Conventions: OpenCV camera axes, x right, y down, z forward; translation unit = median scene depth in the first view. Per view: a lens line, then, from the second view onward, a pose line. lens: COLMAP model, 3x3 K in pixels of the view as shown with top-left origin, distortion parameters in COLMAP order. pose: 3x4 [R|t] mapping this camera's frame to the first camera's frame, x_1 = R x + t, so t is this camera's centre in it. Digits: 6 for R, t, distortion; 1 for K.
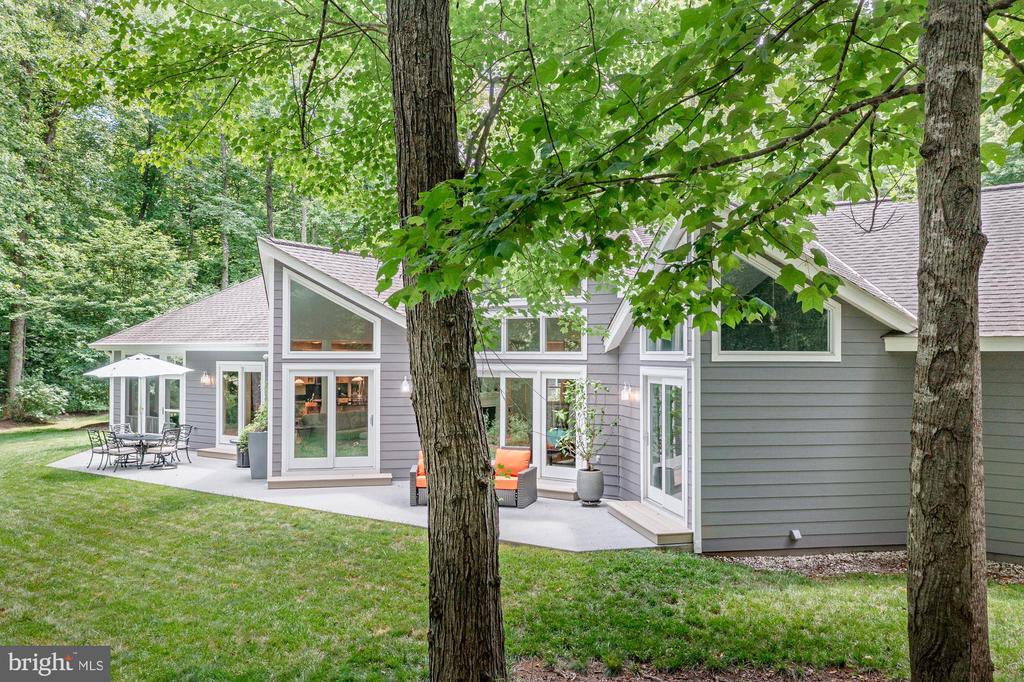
lens RADIAL K [[831.8, 0, 512.0], [0, 831.8, 341.0], [0, 0, 1]] dist [-0.003069, -0.002751]
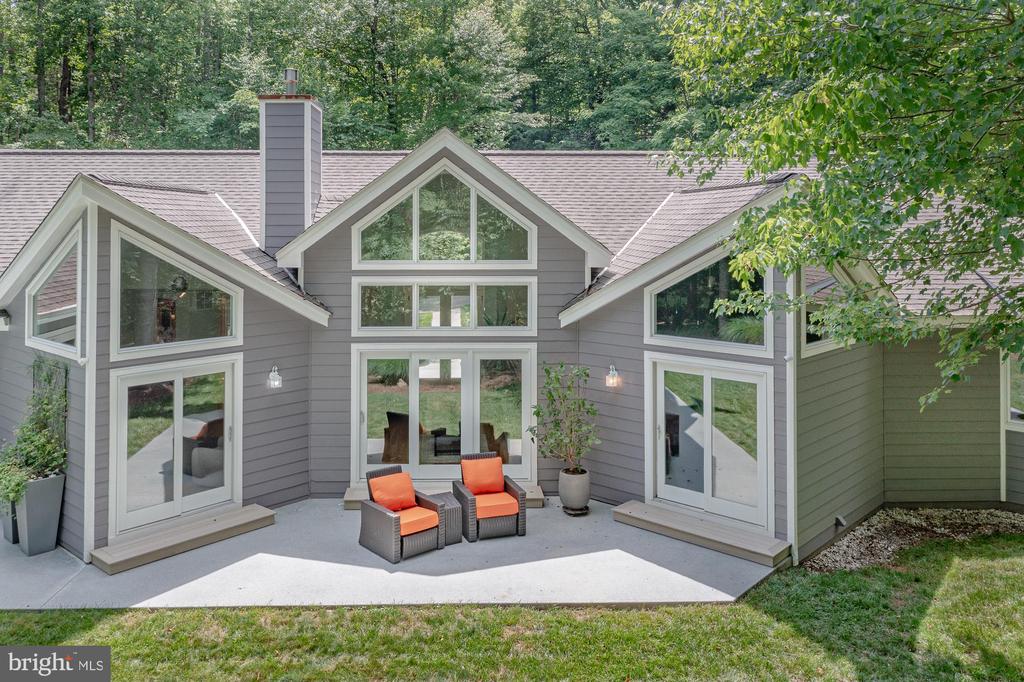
lens RADIAL K [[858.4, 0, 481.8], [0, 858.4, 209.6], [0, 0, 1]] dist [-0.002590, 0.003809]
pose [[0.805912, 0.004727, 0.592016, -0.430419], [-0.008449, 0.999958, 0.003516, -0.099434], [-0.591975, -0.007835, 0.805918, 0.293438]]
